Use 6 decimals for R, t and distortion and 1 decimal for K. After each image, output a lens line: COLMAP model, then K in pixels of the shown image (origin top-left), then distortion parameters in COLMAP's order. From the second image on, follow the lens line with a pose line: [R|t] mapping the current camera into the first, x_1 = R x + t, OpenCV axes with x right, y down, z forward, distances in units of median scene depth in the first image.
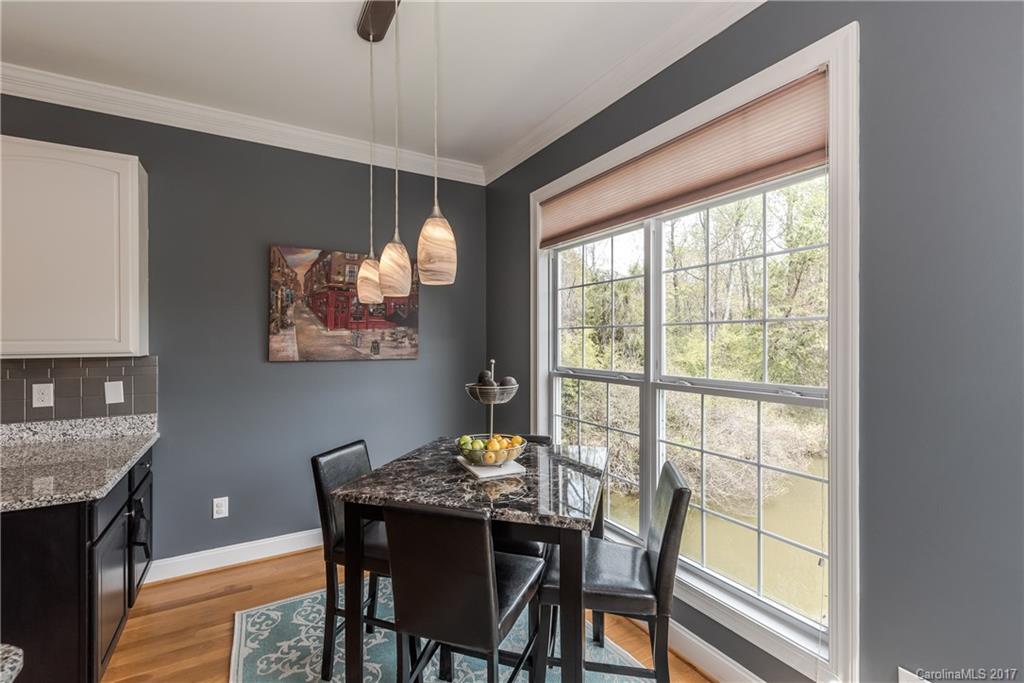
lens RADIAL K [[447.1, 0, 511.0], [0, 447.1, 341.5], [0, 0, 1]] dist [0.003902, -0.000067]
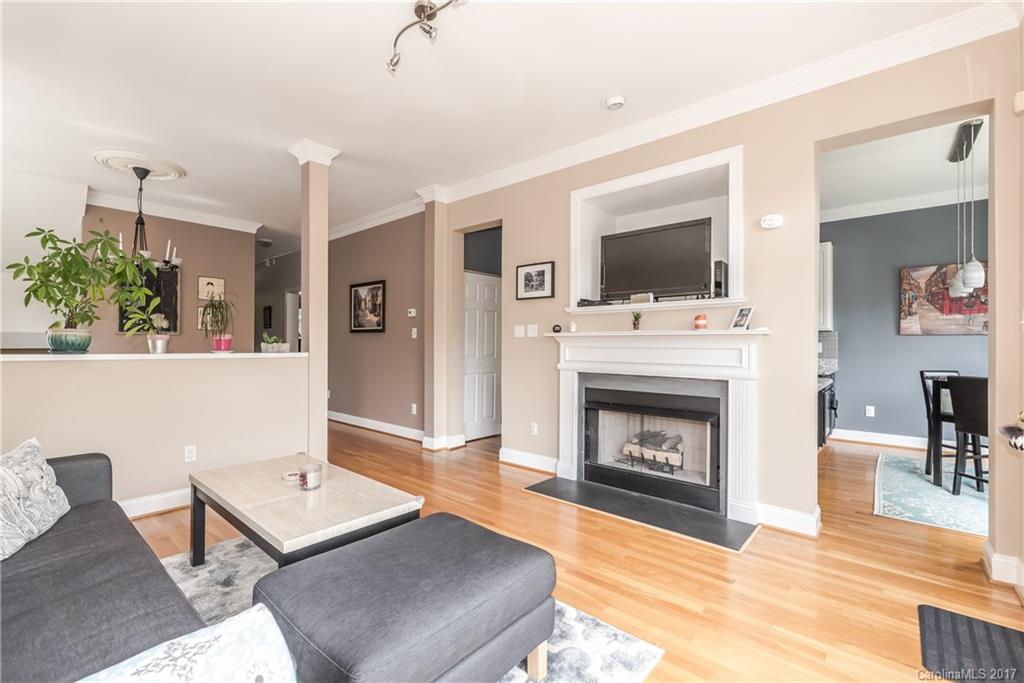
lens RADIAL K [[447.1, 0, 507.8], [0, 447.1, 338.7], [0, 0, 1]] dist [0.003902, -0.000067]
pose [[0.334429, -0.004732, -0.942409, 0.586873], [-0.008212, 0.999935, -0.007935, 0.084876], [0.942385, 0.010393, 0.334368, -1.011251]]
